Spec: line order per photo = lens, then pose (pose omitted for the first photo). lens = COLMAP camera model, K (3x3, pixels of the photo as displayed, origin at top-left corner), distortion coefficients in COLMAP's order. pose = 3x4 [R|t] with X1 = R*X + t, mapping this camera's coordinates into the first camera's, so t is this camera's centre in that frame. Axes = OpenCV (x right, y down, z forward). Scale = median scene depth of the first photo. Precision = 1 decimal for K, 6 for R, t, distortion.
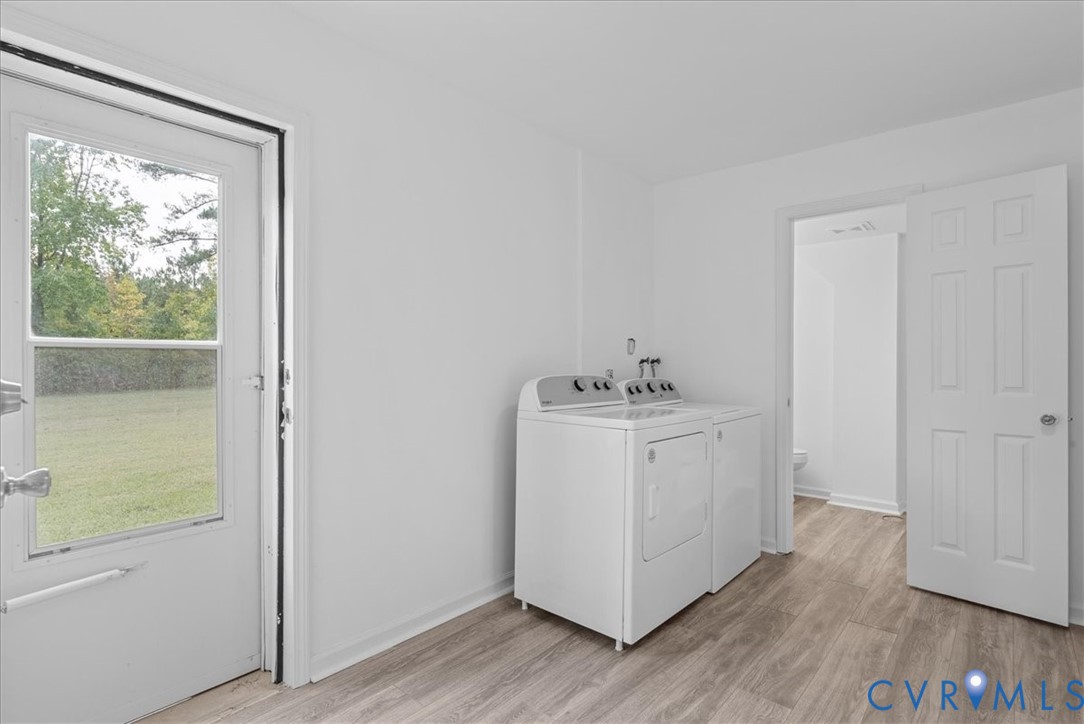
lens RADIAL K [[495.4, 0, 543.6], [0, 495.4, 365.8], [0, 0, 1]] dist [-0.004910, -0.000057]
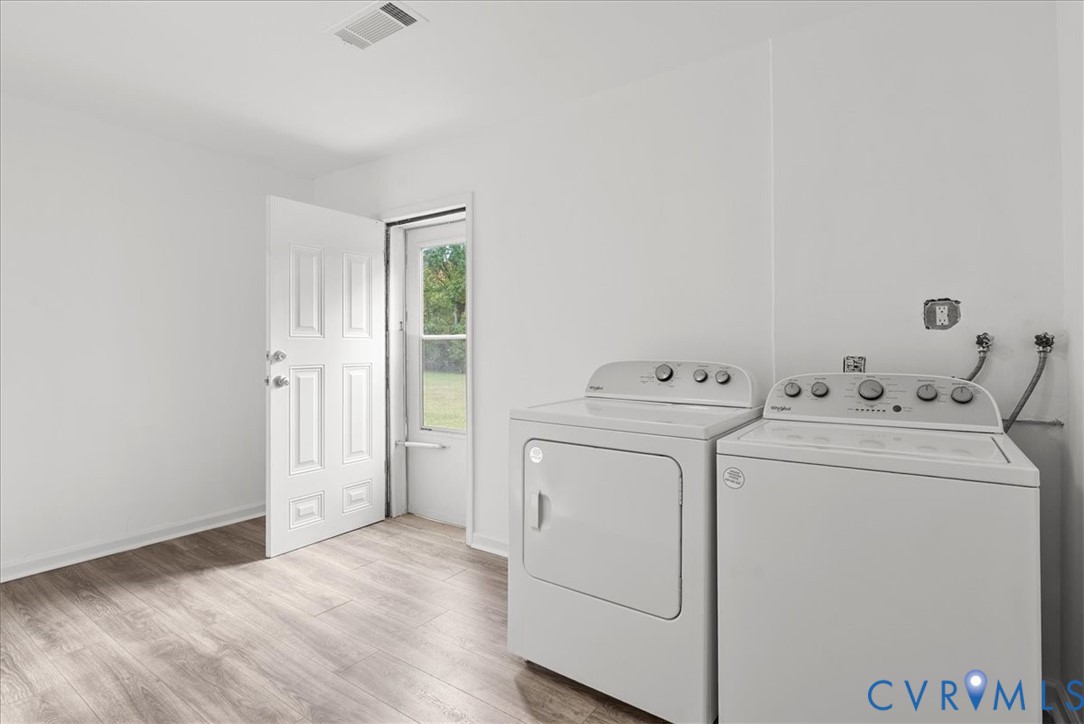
lens RADIAL K [[525.1, 0, 544.9], [0, 525.1, 353.3], [0, 0, 1]] dist [0.000168, 0.000079]
pose [[0.136113, 0.007357, -0.990666, 1.271107], [-0.005751, 0.999961, 0.006636, 0.005389], [0.990677, 0.004794, 0.136151, 1.031073]]
